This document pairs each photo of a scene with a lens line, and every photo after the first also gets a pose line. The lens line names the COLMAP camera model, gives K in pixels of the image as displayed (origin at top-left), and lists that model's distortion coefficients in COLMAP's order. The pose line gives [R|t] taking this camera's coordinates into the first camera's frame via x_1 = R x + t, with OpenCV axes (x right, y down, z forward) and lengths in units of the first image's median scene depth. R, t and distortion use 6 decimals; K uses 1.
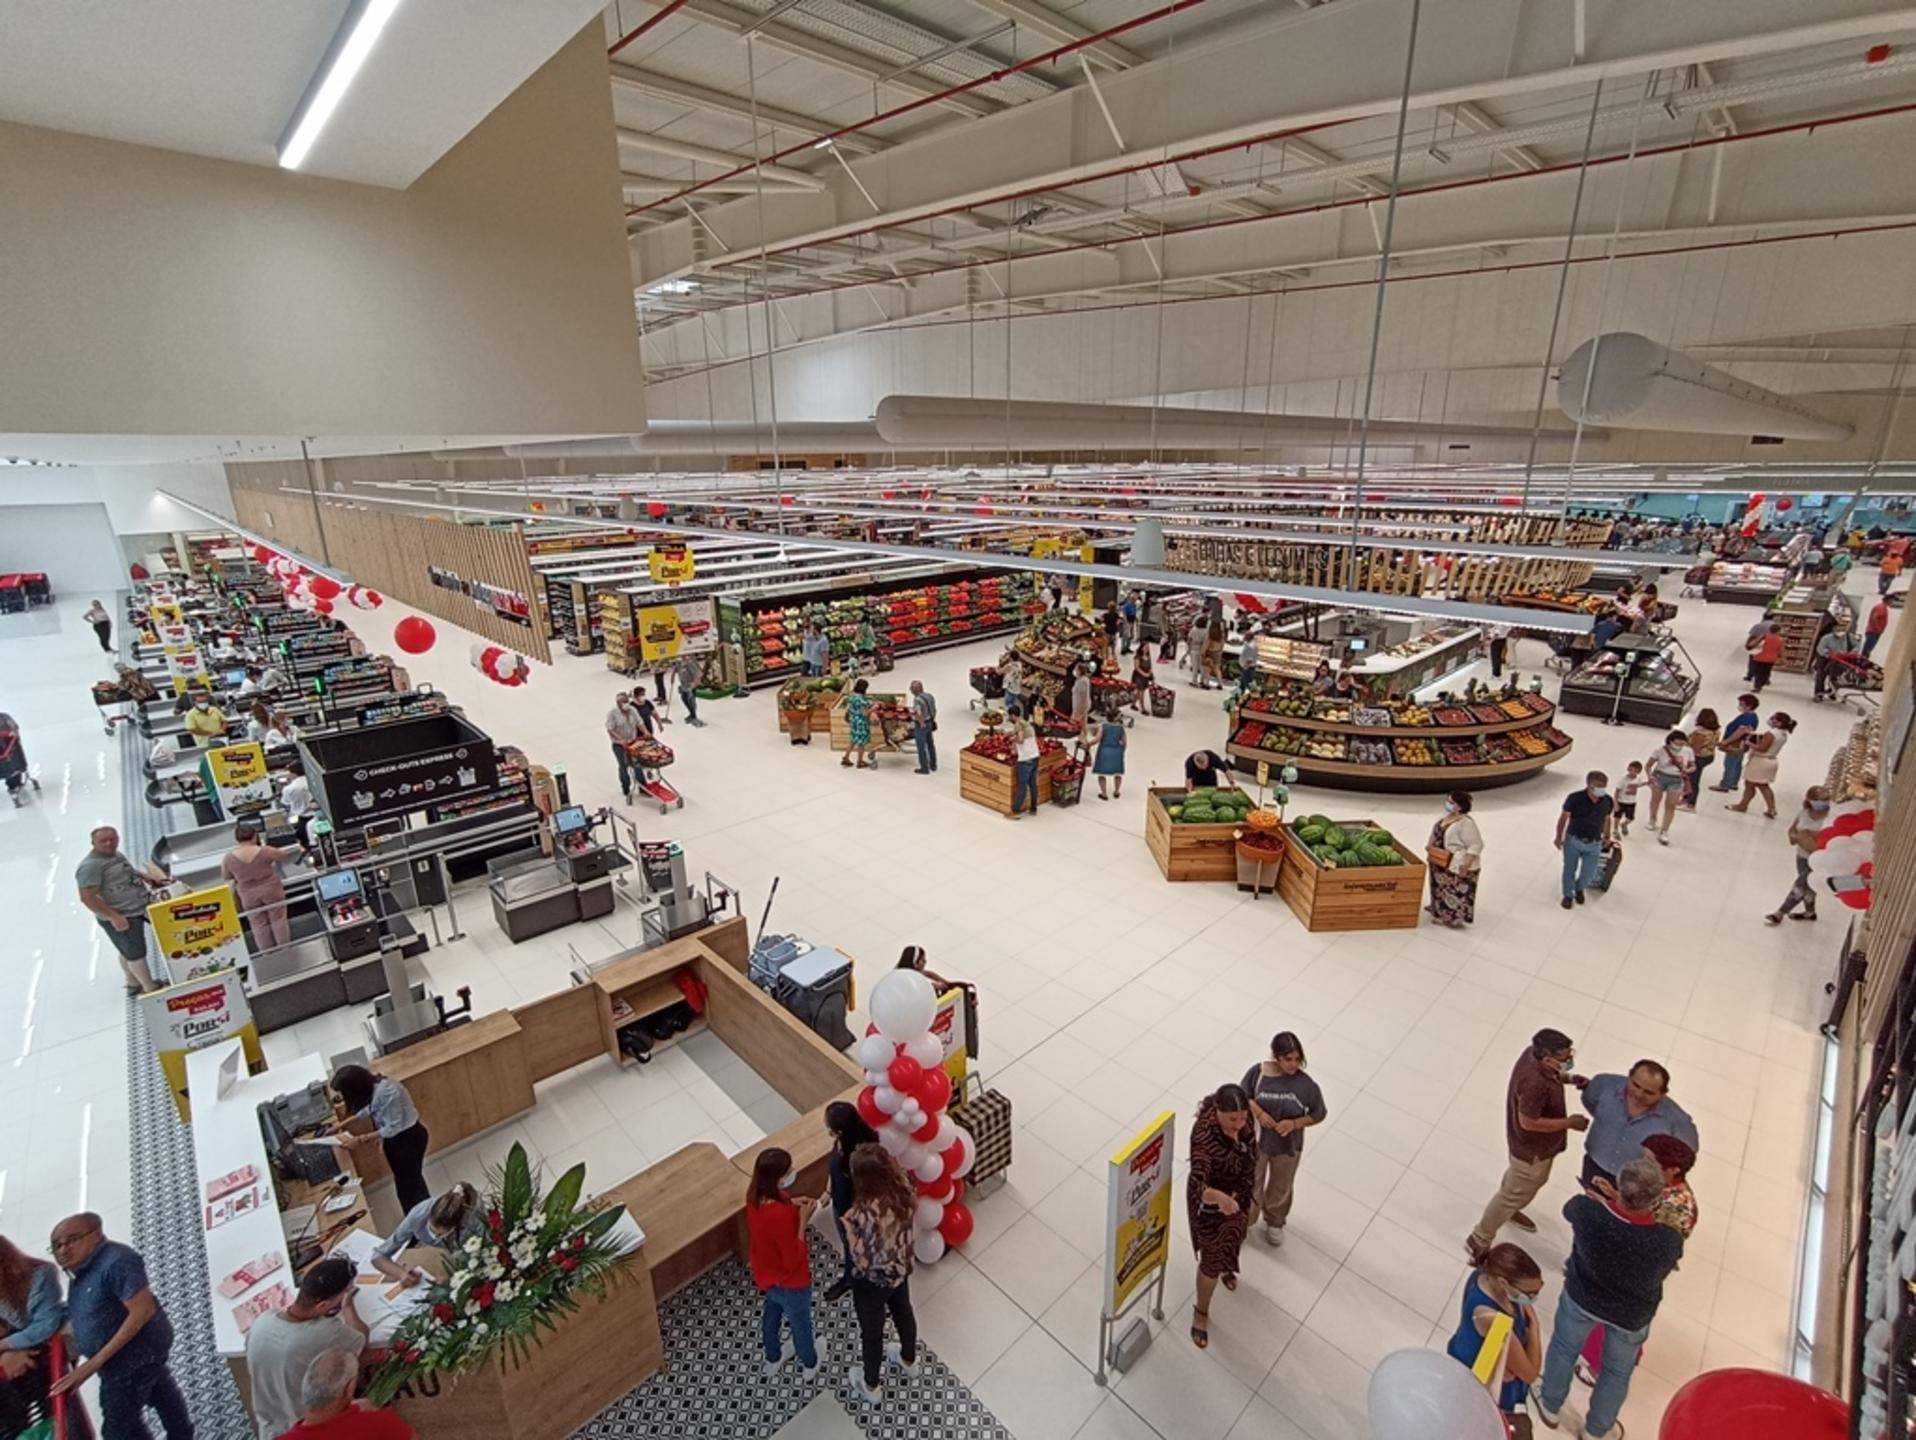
lens RADIAL K [[863.5, 0, 958.9], [0, 863.5, 720.8], [0, 0, 1]] dist [-0.004245, -0.000830]
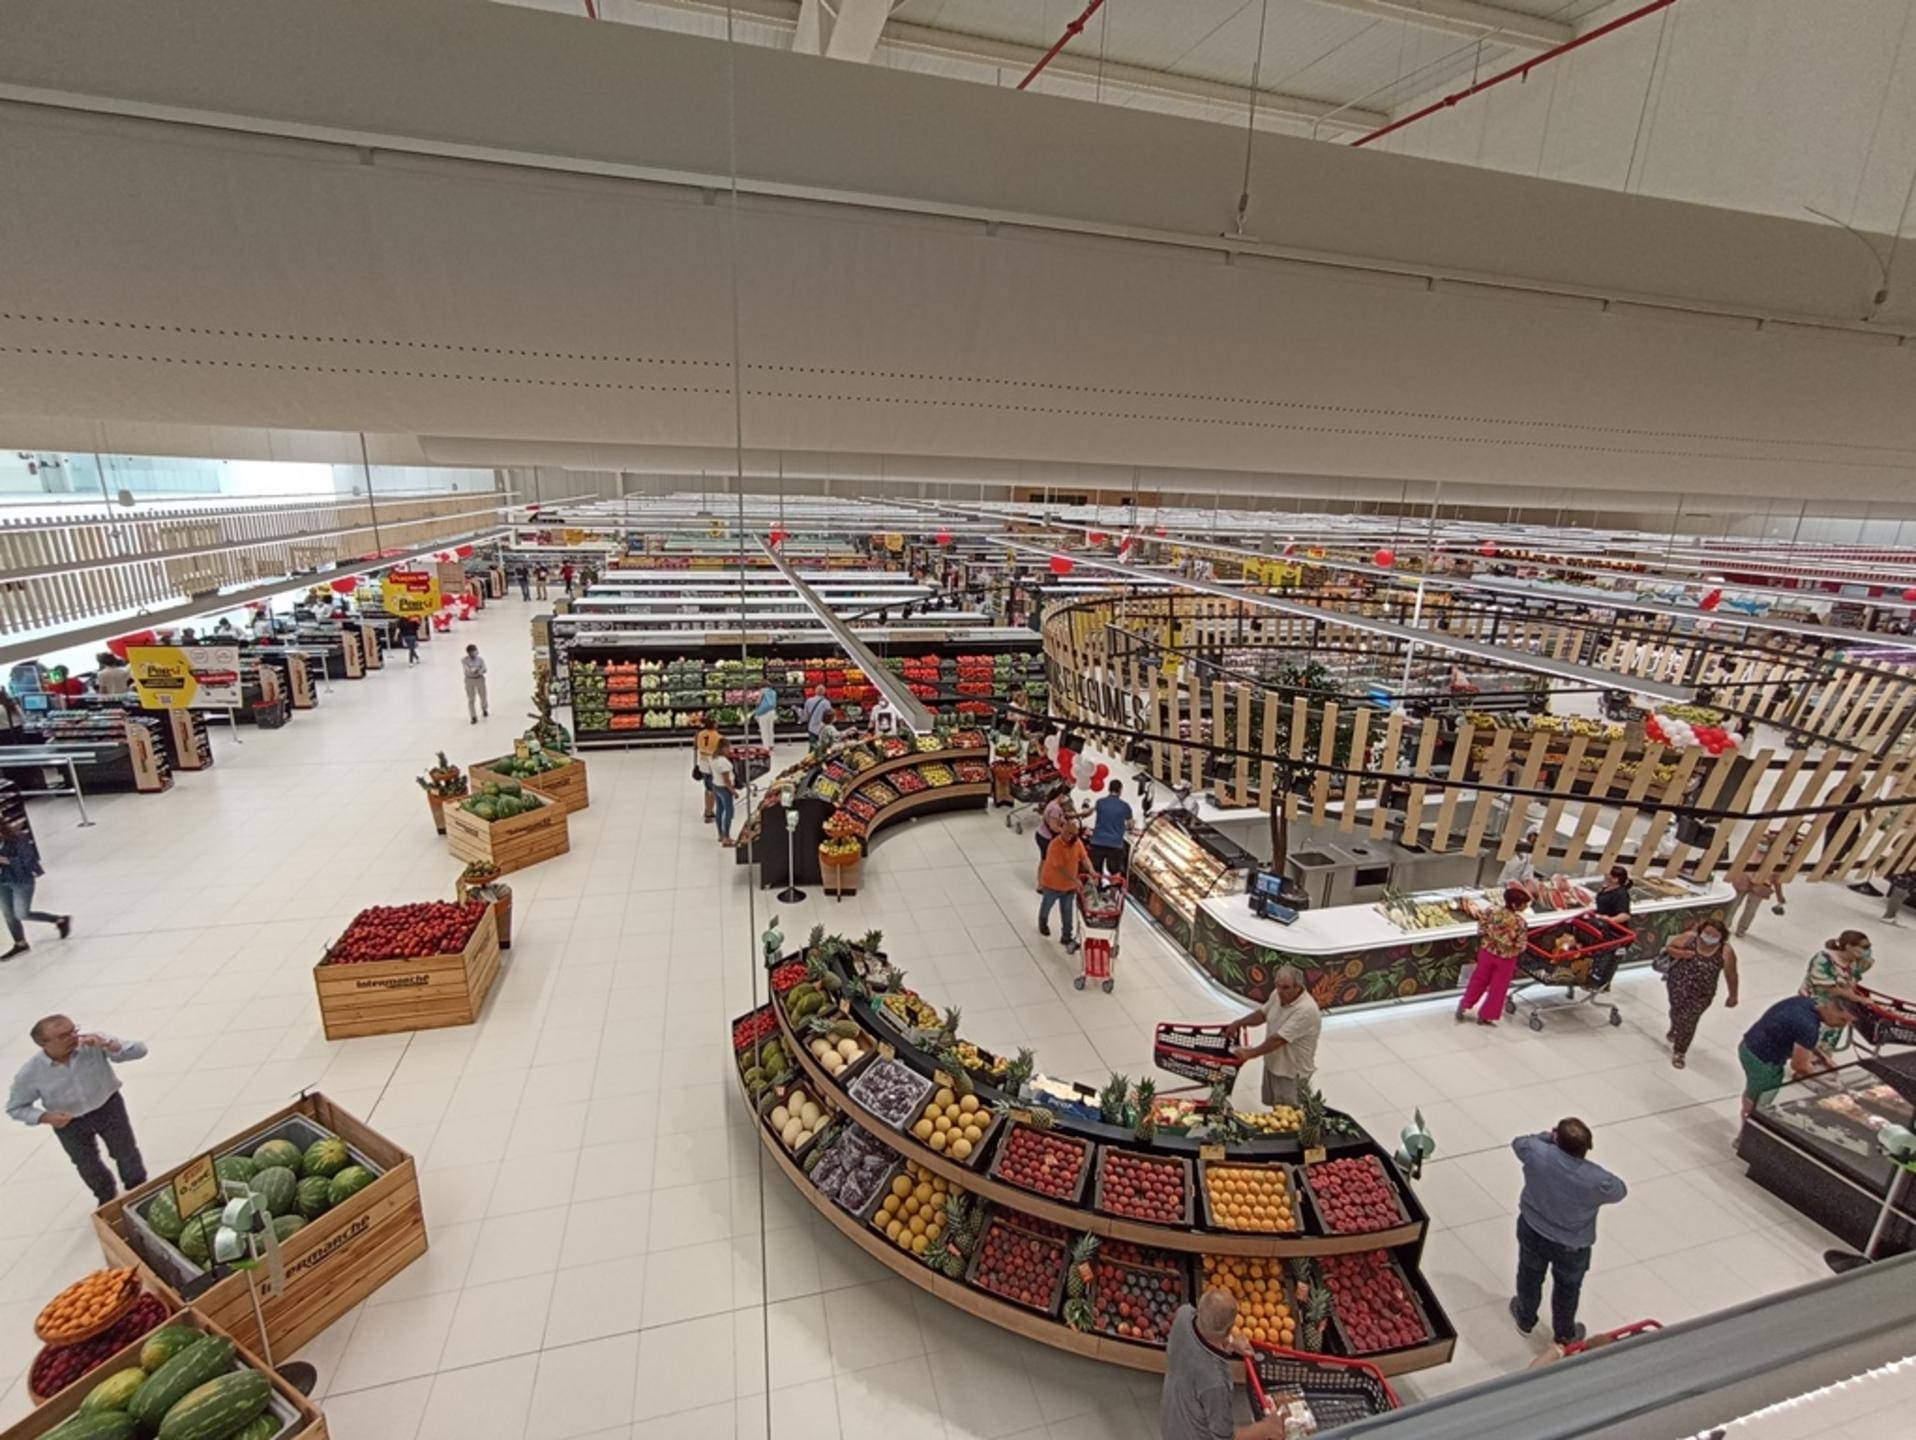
lens RADIAL K [[863.5, 0, 959.6], [0, 863.5, 724.8], [0, 0, 1]] dist [-0.004245, -0.000830]
pose [[0.884252, 0.170835, -0.434642, 0.444770], [-0.185976, 0.982523, 0.007821, -0.132590], [0.428382, 0.073918, 0.900570, 0.379397]]
